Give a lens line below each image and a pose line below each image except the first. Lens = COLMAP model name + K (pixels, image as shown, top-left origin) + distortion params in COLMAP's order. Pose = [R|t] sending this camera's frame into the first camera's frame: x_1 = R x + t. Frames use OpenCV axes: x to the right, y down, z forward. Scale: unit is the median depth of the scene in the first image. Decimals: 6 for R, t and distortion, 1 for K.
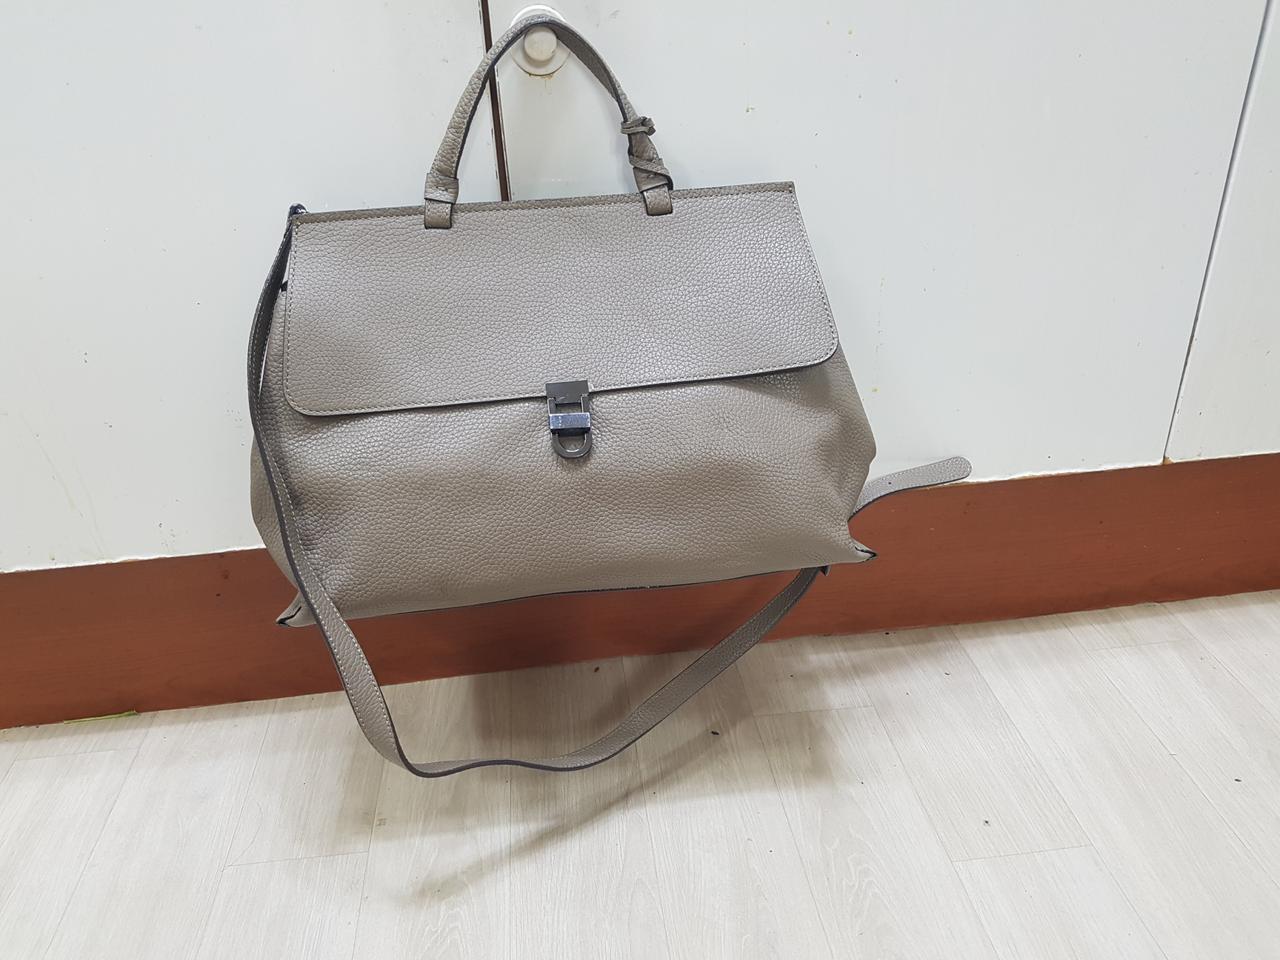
lens RADIAL K [[1015.3, 0, 631.6], [0, 1015.3, 508.4], [0, 0, 1]] dist [0.047773, -0.095041]
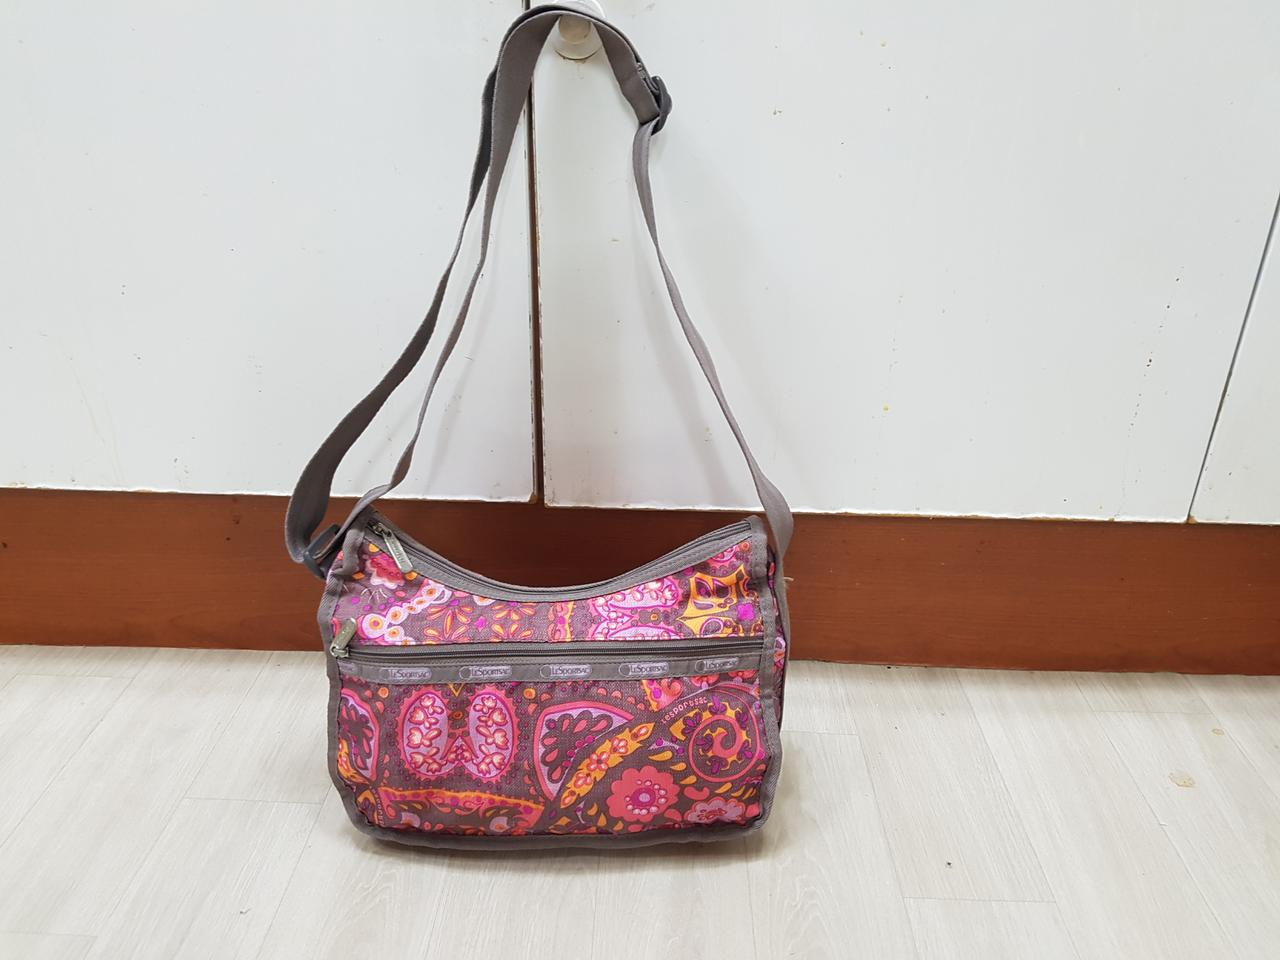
lens RADIAL K [[1015.3, 0, 647.2], [0, 1015.3, 496.3], [0, 0, 1]] dist [0.047773, -0.095041]
pose [[0.989777, 0.117761, -0.080462, 0.093039], [-0.122092, 0.991197, -0.051200, 0.043680], [0.073724, 0.060501, 0.995442, 0.003982]]
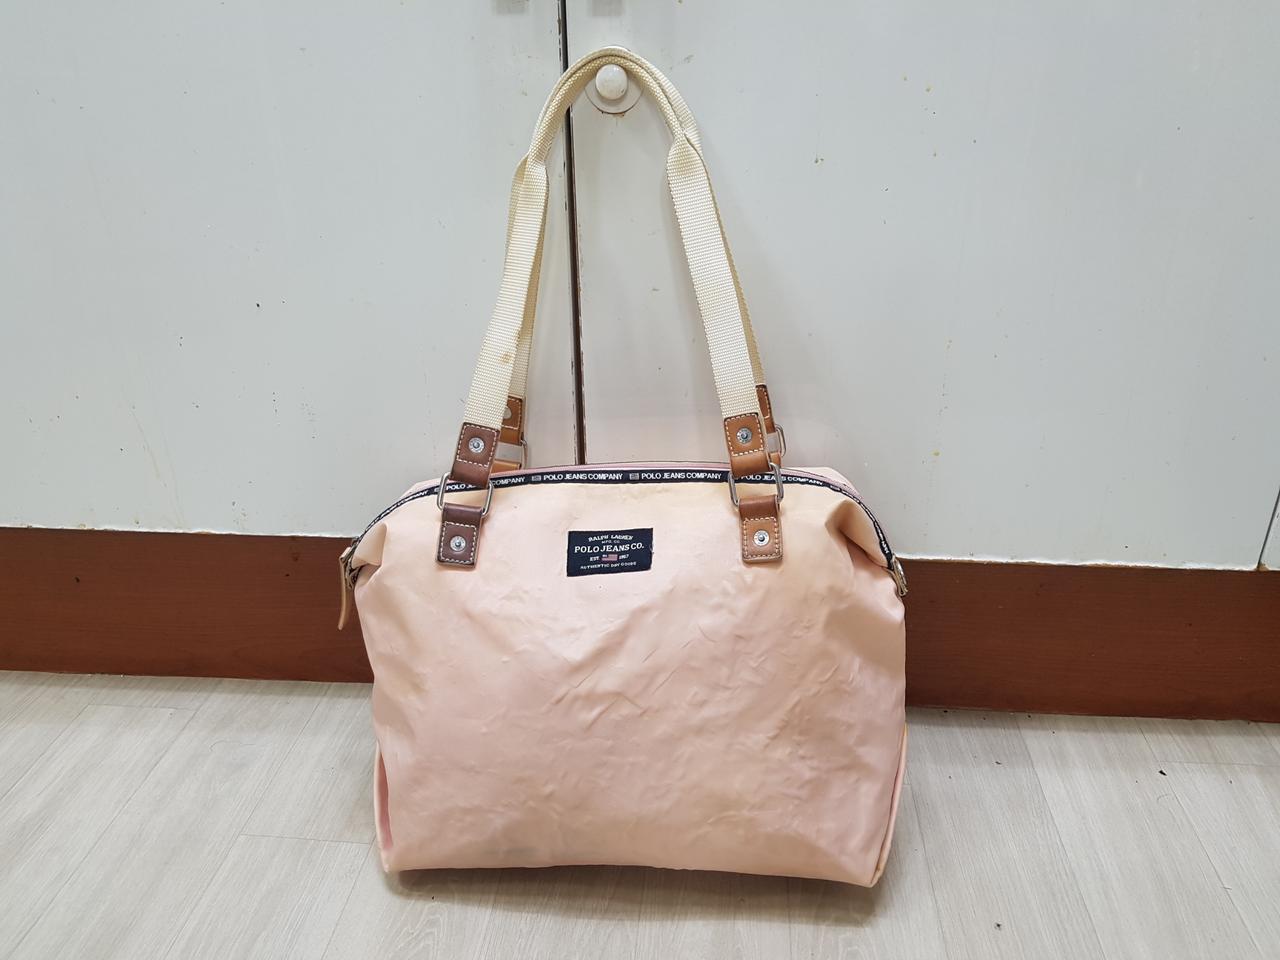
lens RADIAL K [[1015.3, 0, 648.3], [0, 1015.3, 495.4], [0, 0, 1]] dist [0.047773, -0.095041]
pose [[0.981076, 0.119865, -0.152060, 0.115129], [-0.126794, 0.991251, -0.036684, -0.007238], [0.146333, 0.055270, 0.987690, 0.008555]]
